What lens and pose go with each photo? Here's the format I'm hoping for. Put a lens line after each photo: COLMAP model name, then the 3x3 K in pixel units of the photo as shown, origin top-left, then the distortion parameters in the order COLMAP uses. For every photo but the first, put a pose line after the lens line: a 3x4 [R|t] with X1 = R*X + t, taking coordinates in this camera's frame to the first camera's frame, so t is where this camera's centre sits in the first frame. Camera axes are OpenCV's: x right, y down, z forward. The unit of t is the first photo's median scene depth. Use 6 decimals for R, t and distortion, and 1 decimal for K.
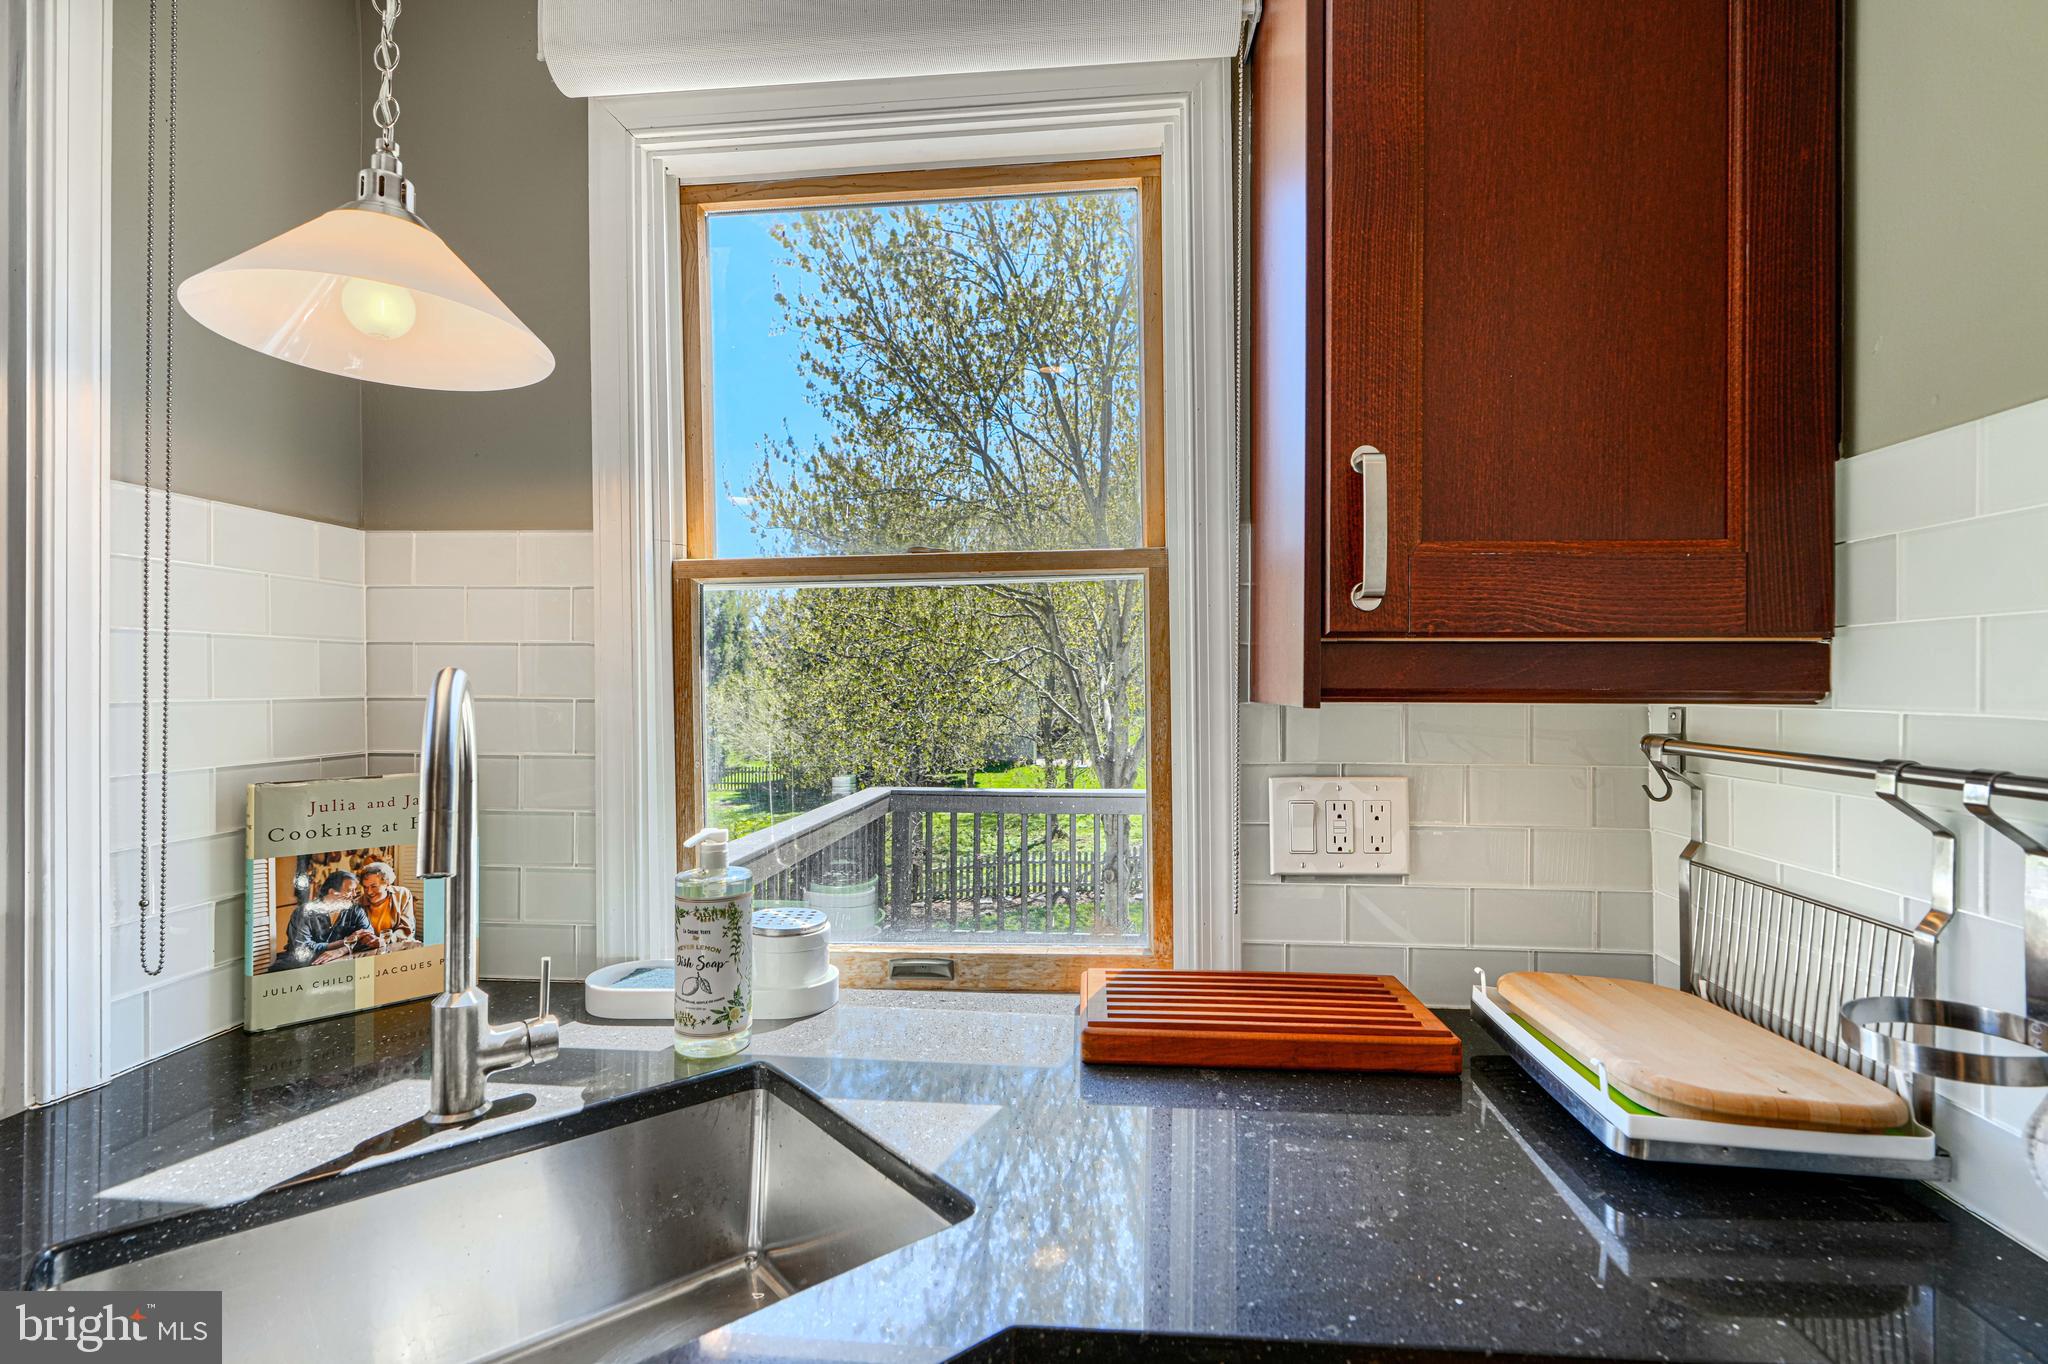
lens RADIAL K [[974.9, 0, 1014.2], [0, 974.9, 683.3], [0, 0, 1]] dist [-0.001293, -0.000086]
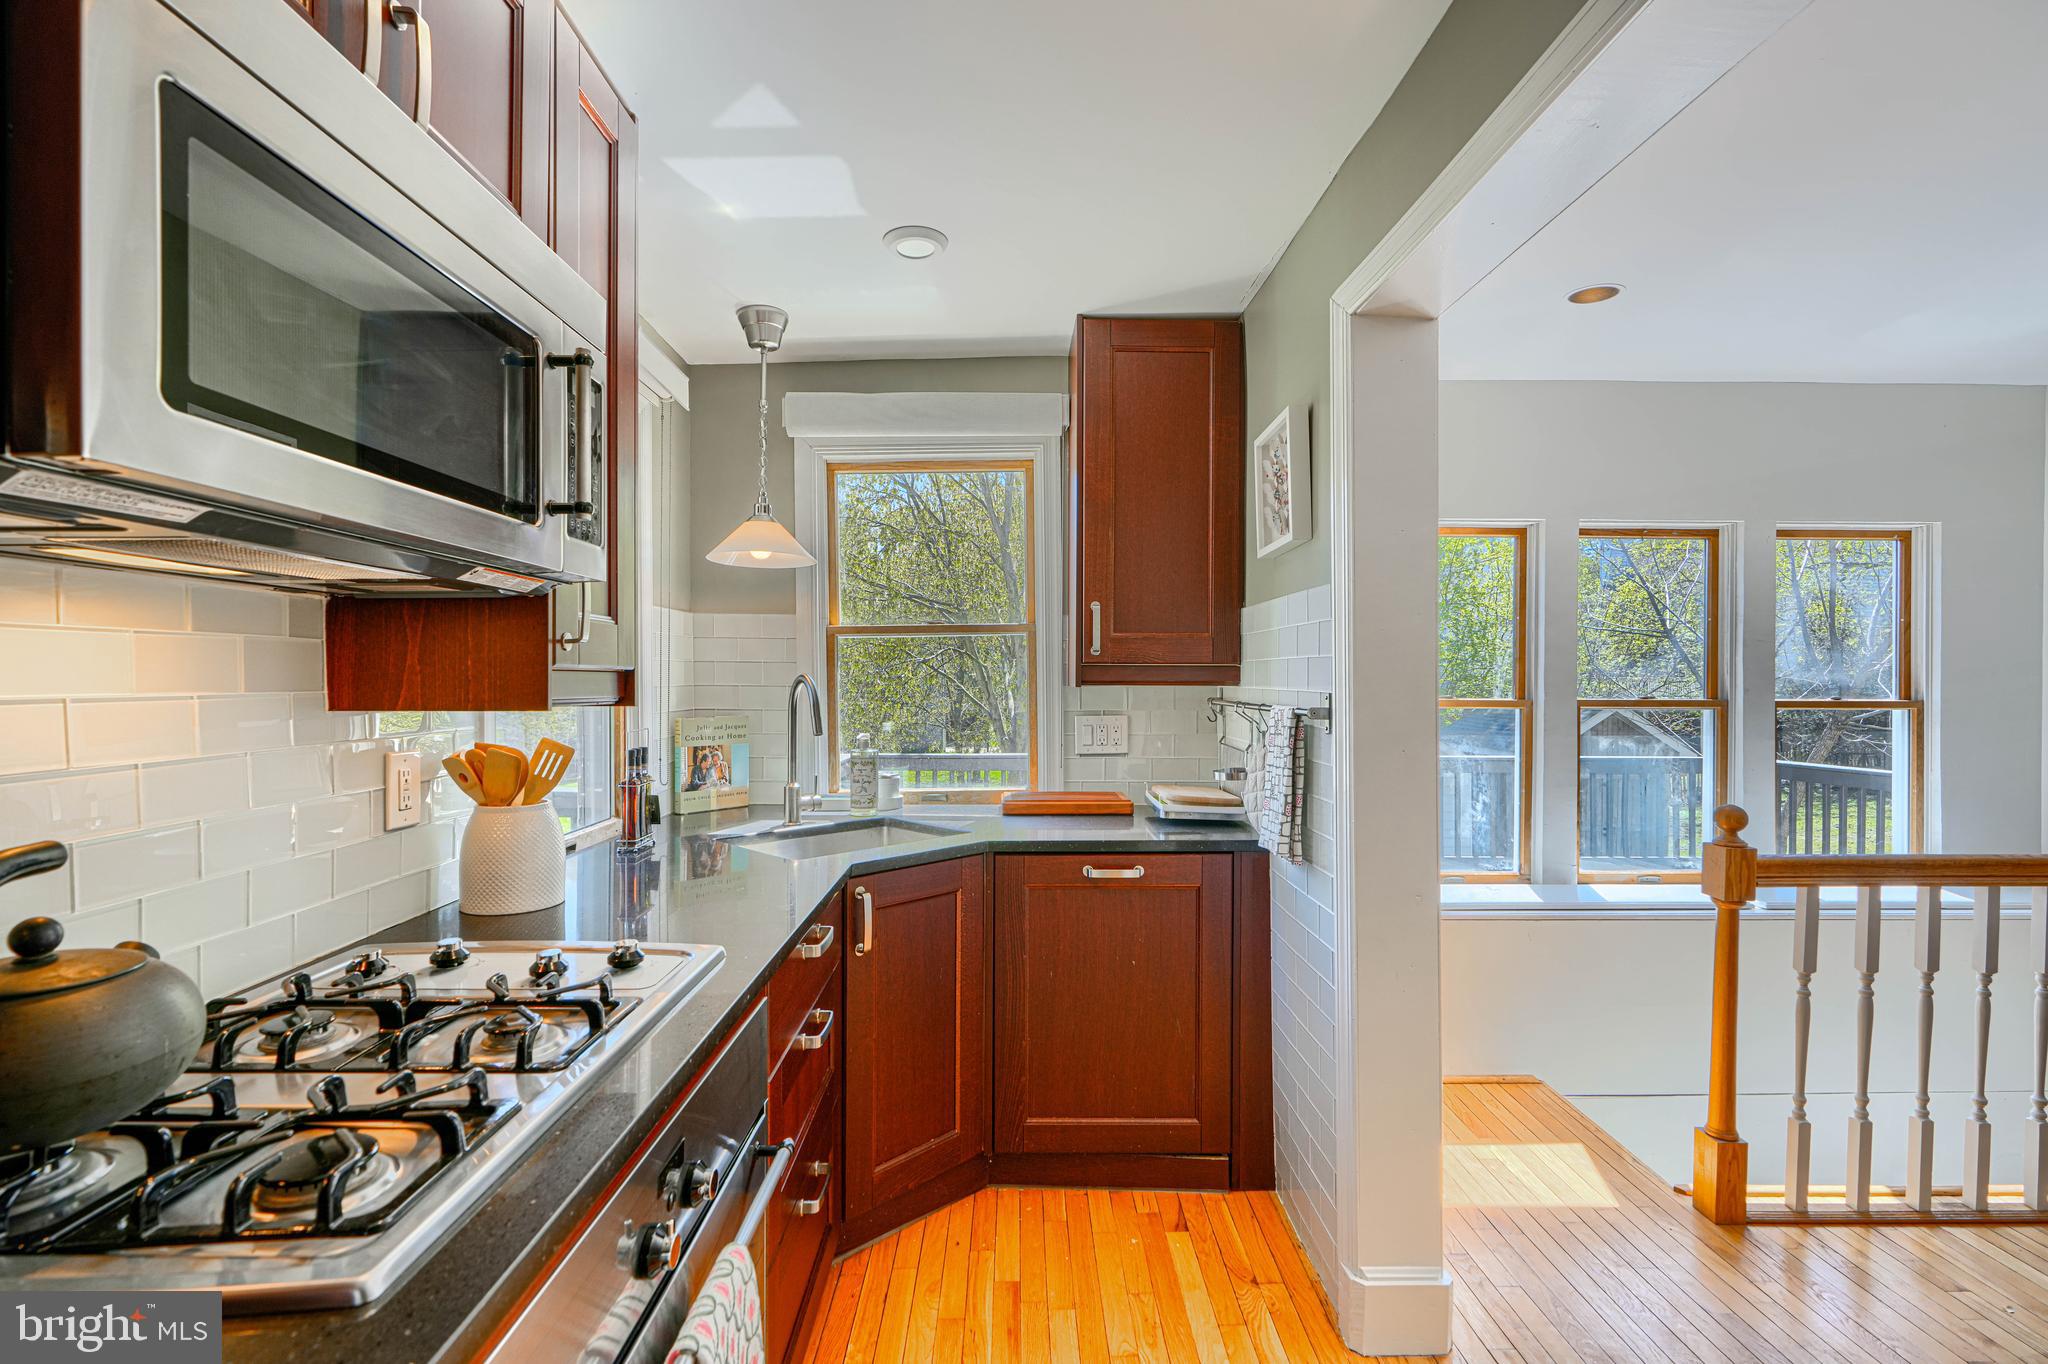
lens RADIAL K [[929.0, 0, 1021.9], [0, 929.0, 679.5], [0, 0, 1]] dist [-0.001930, -0.000402]
pose [[0.994266, -0.000154, 0.106939, -0.141241], [-0.000093, 0.999997, 0.002311, -0.003676], [-0.106939, -0.002307, 0.994263, -1.459008]]
